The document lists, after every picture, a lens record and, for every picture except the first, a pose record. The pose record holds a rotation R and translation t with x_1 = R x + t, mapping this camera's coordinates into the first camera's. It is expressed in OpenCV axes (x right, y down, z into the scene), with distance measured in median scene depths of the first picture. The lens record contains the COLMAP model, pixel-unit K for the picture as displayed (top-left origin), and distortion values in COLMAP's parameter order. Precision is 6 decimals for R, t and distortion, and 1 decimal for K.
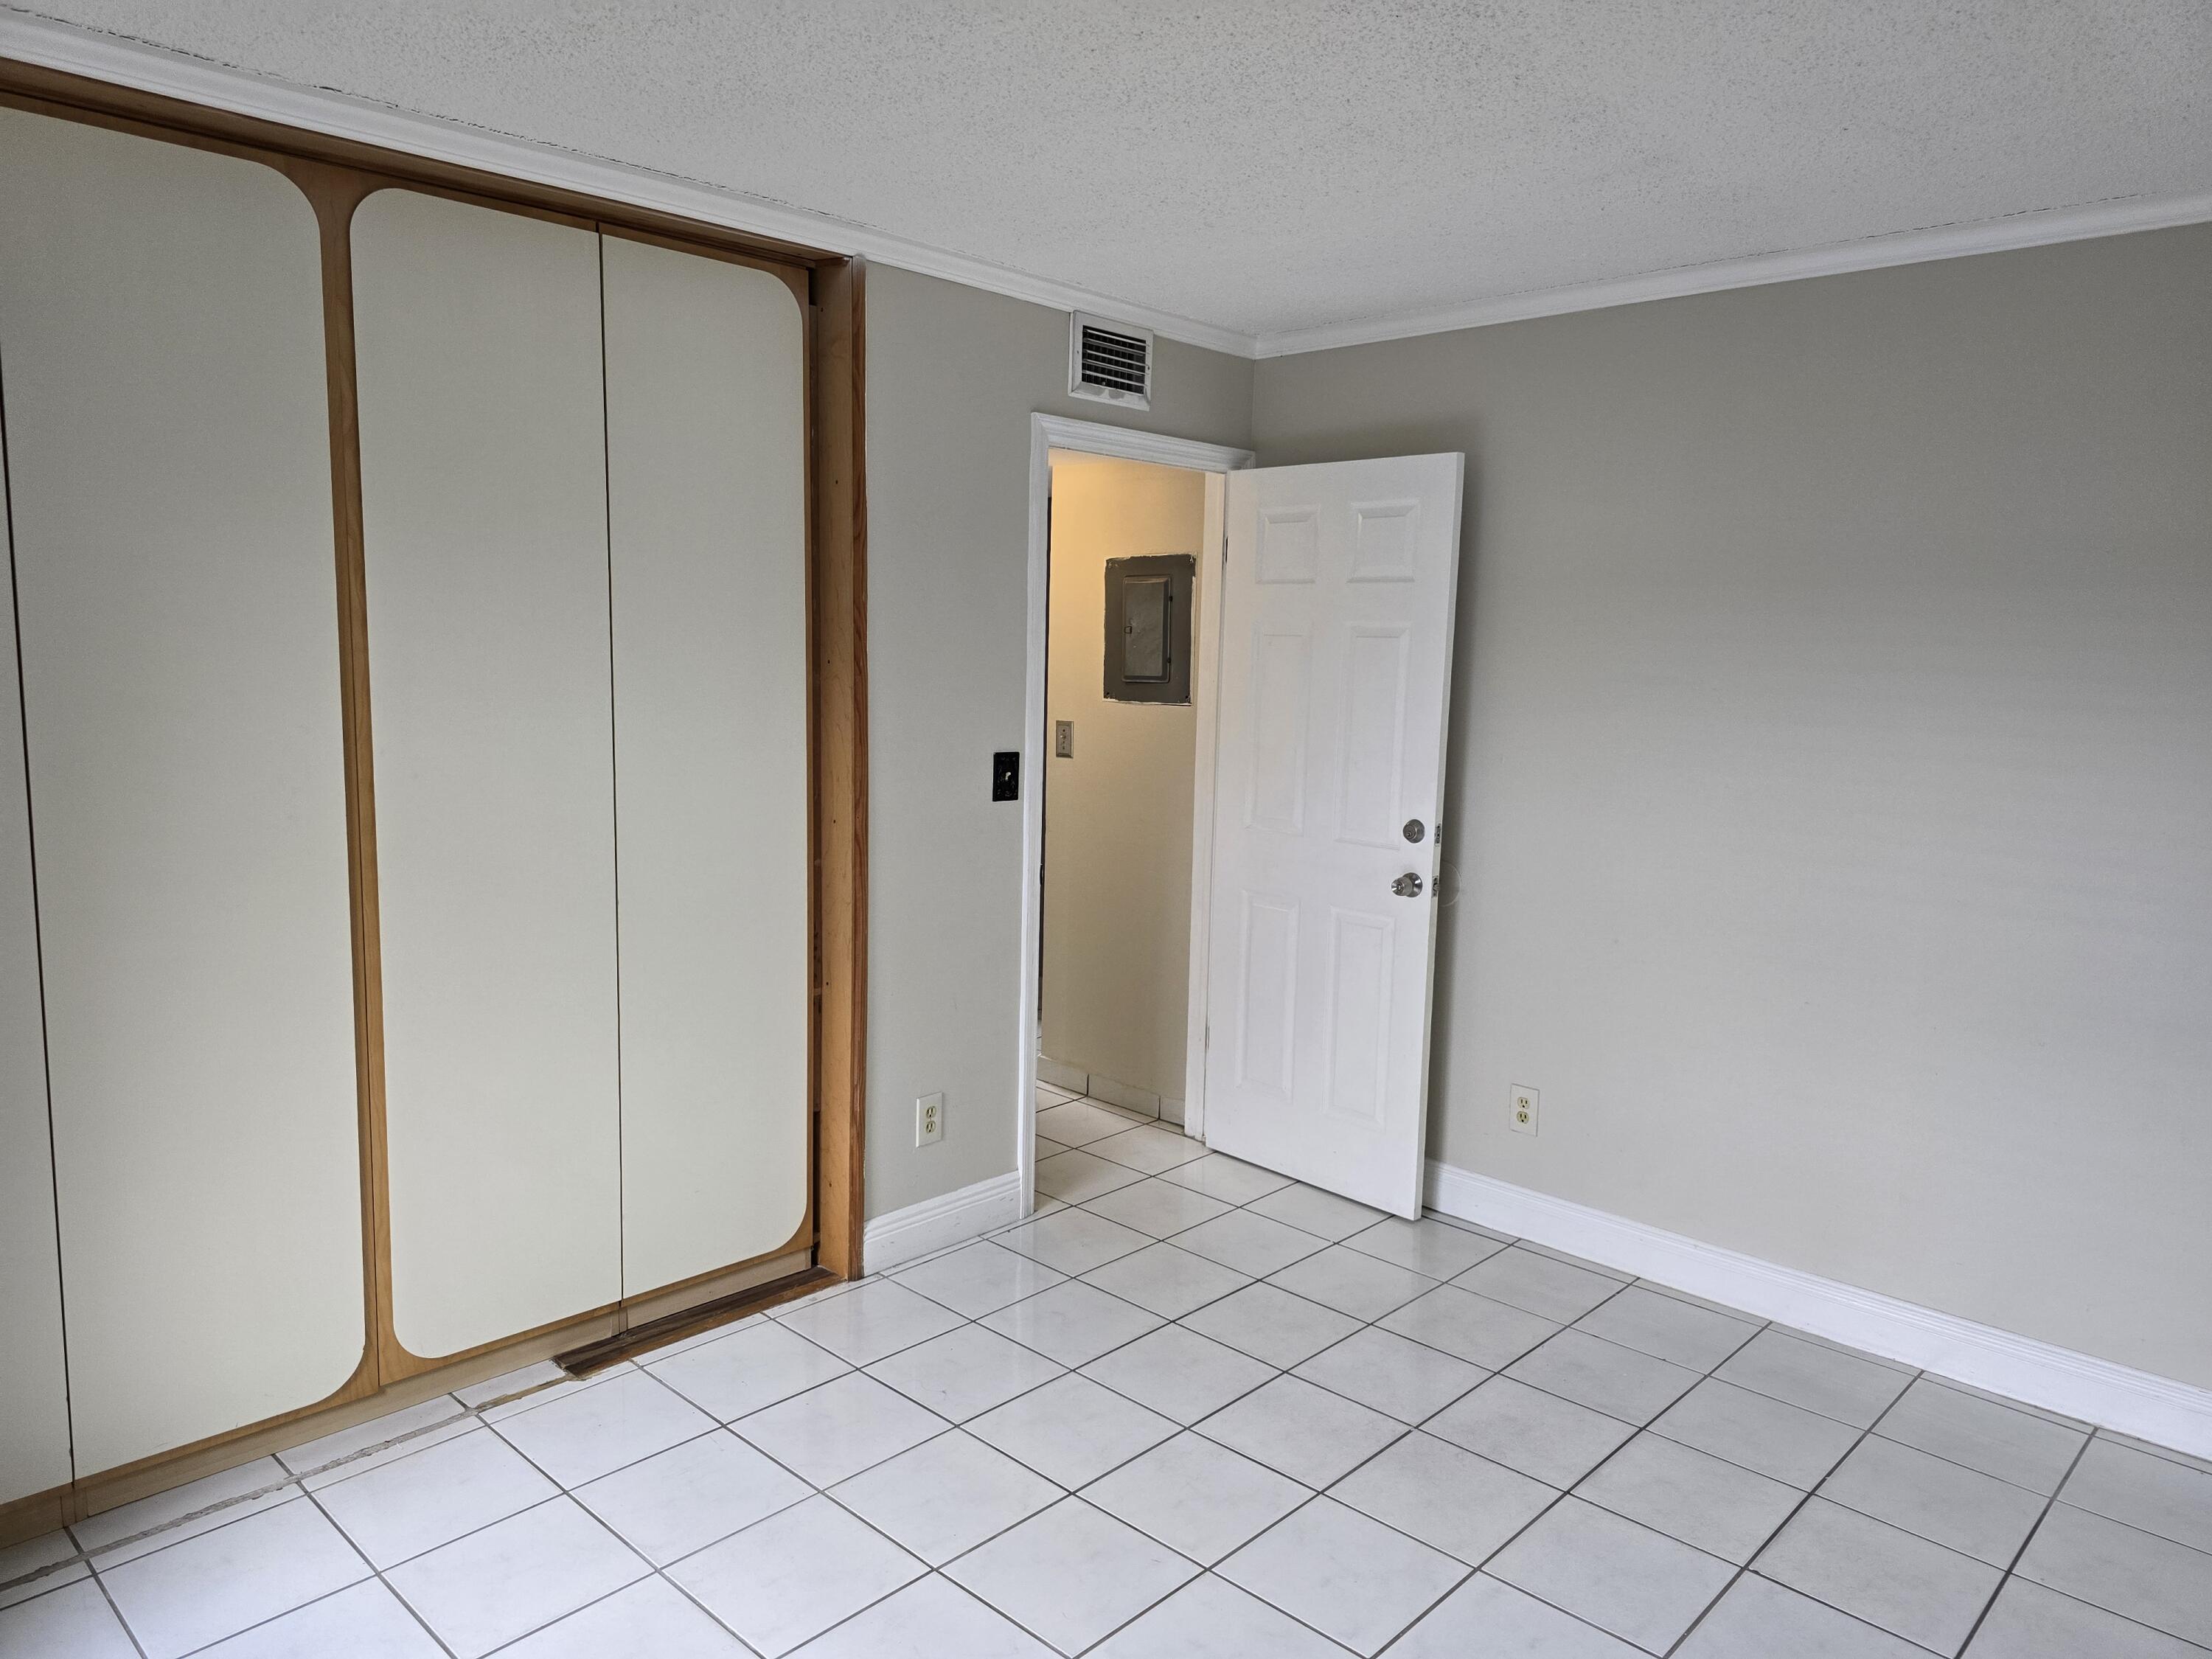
lens RADIAL K [[1486.6, 0, 1106.0], [0, 1486.6, 829.5], [0, 0, 1]] dist [0.001470, -0.009554]
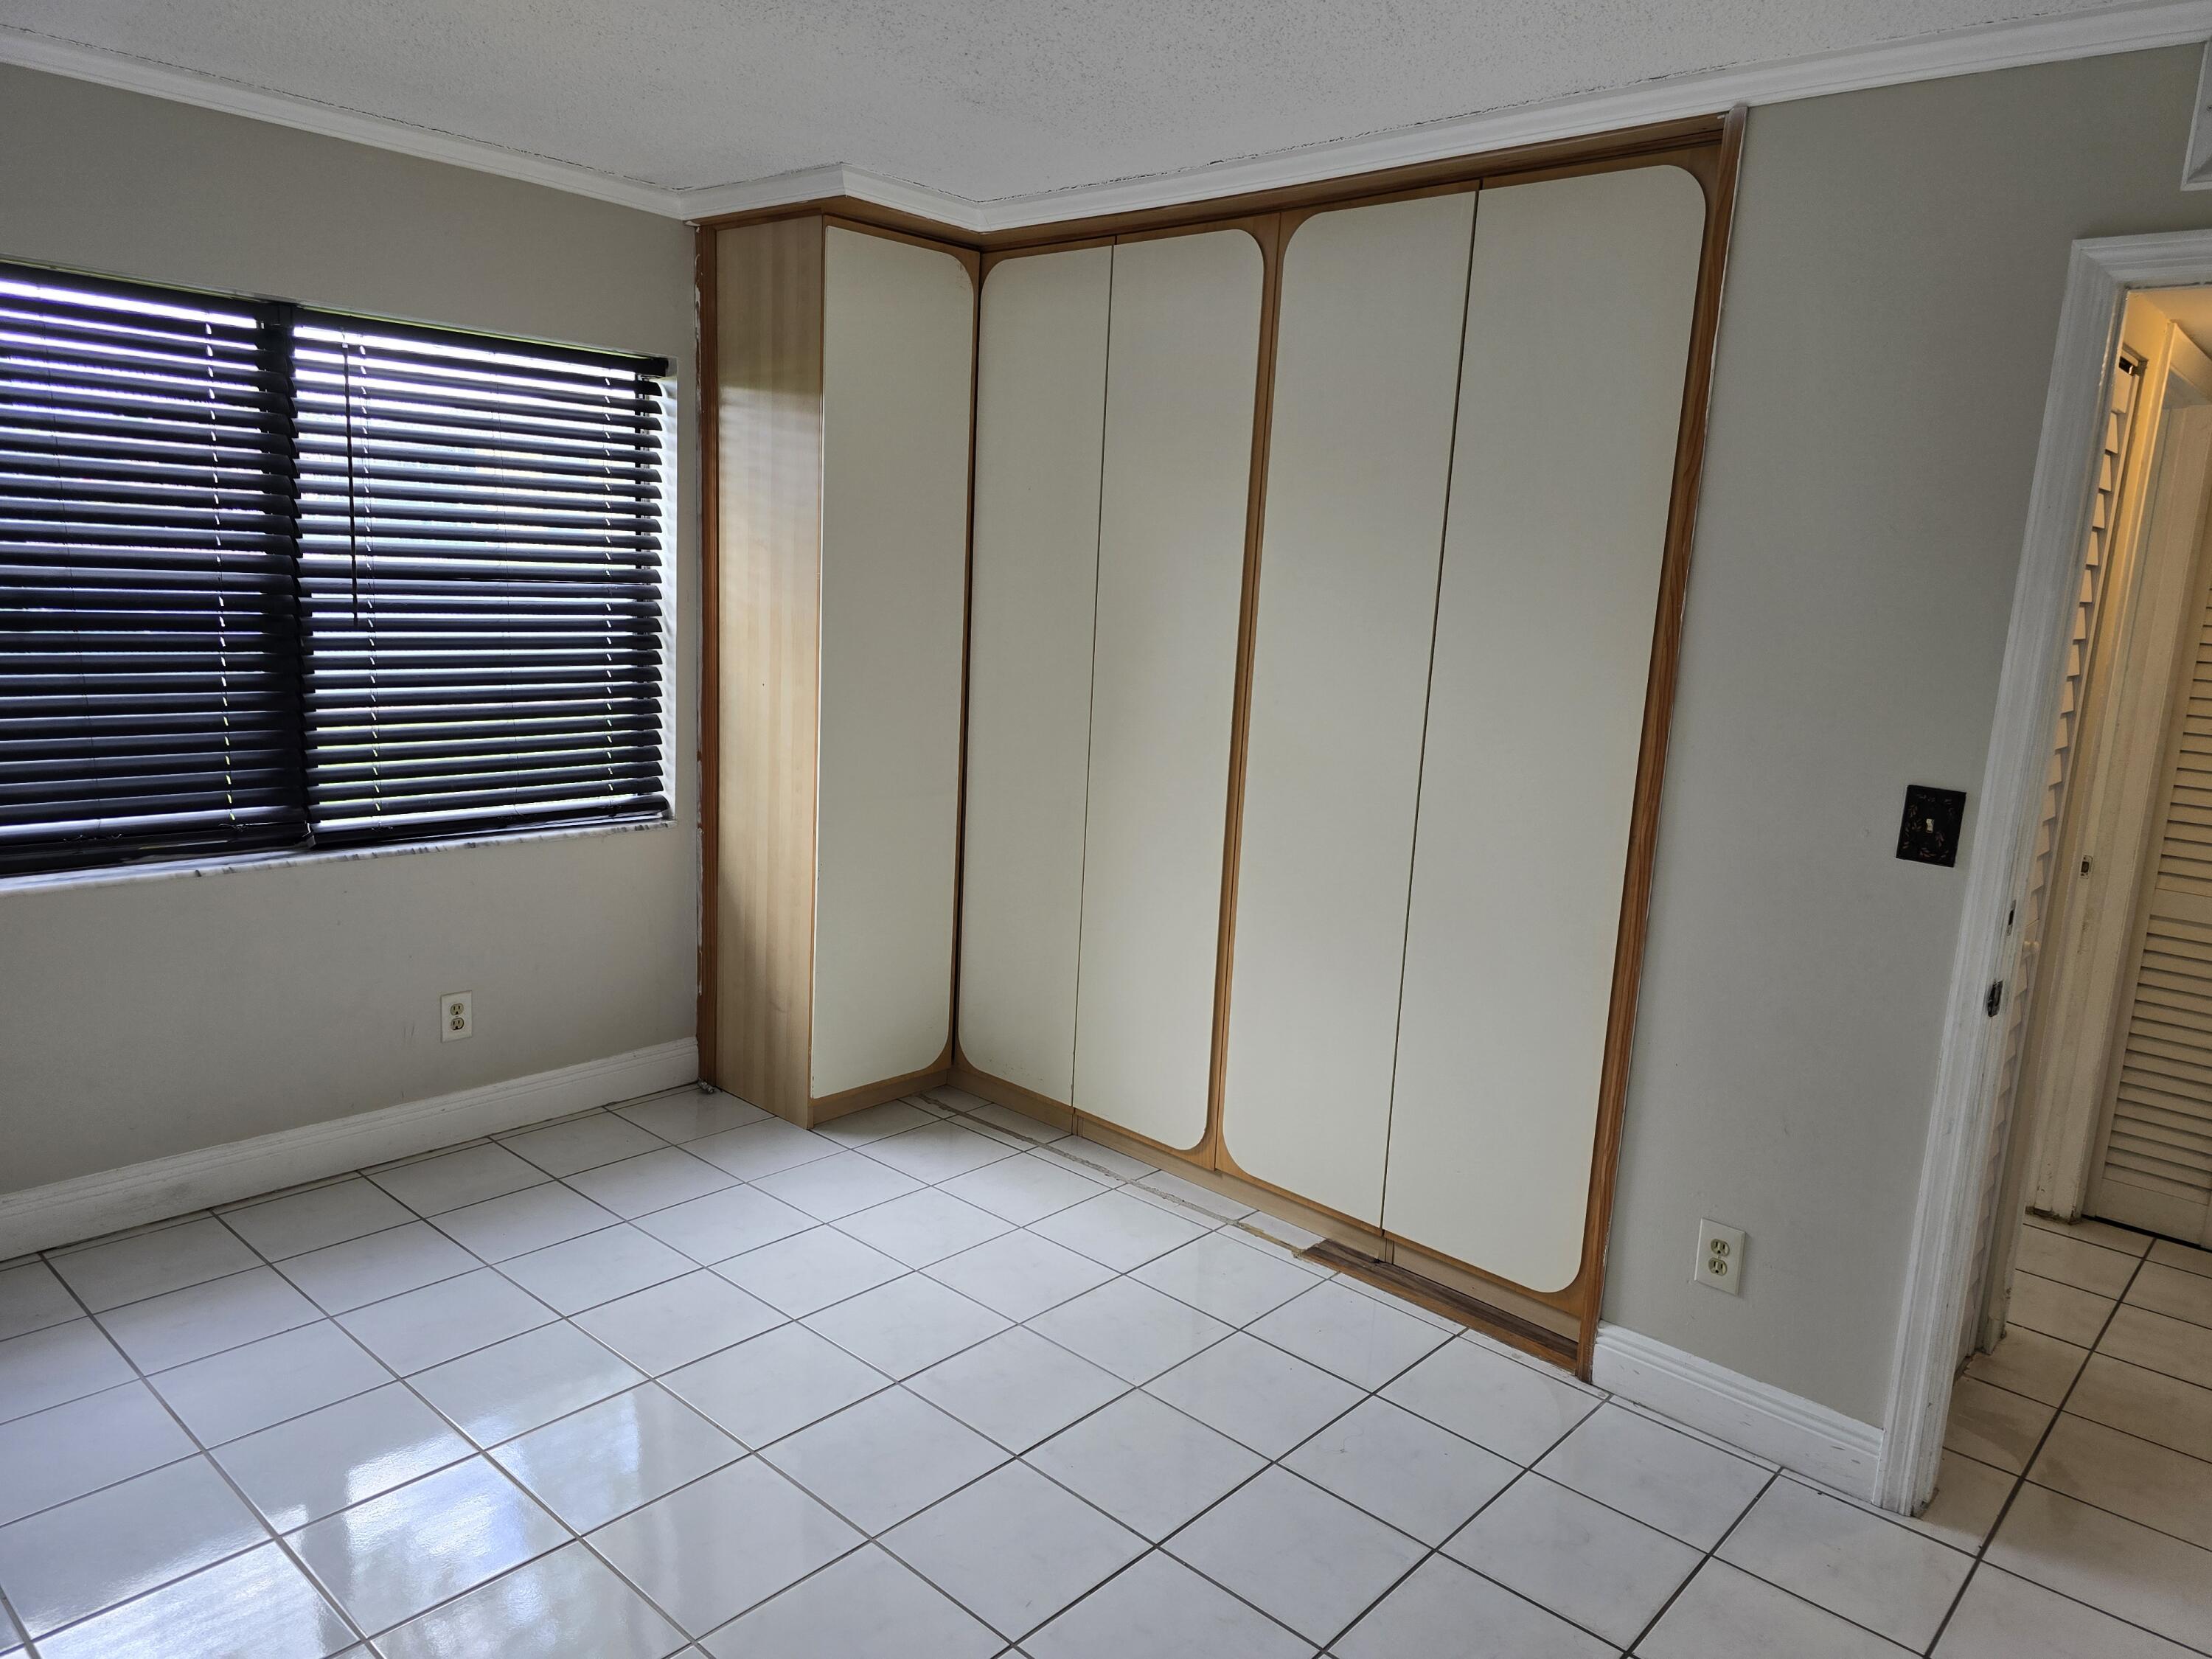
lens RADIAL K [[1478.5, 0, 1111.8], [0, 1478.5, 813.4], [0, 0, 1]] dist [0.005620, 0.002598]
pose [[0.017870, 0.149446, -0.988608, 0.669868], [-0.177874, 0.973469, 0.143942, -0.084482], [0.983891, 0.173275, 0.043979, 0.738848]]
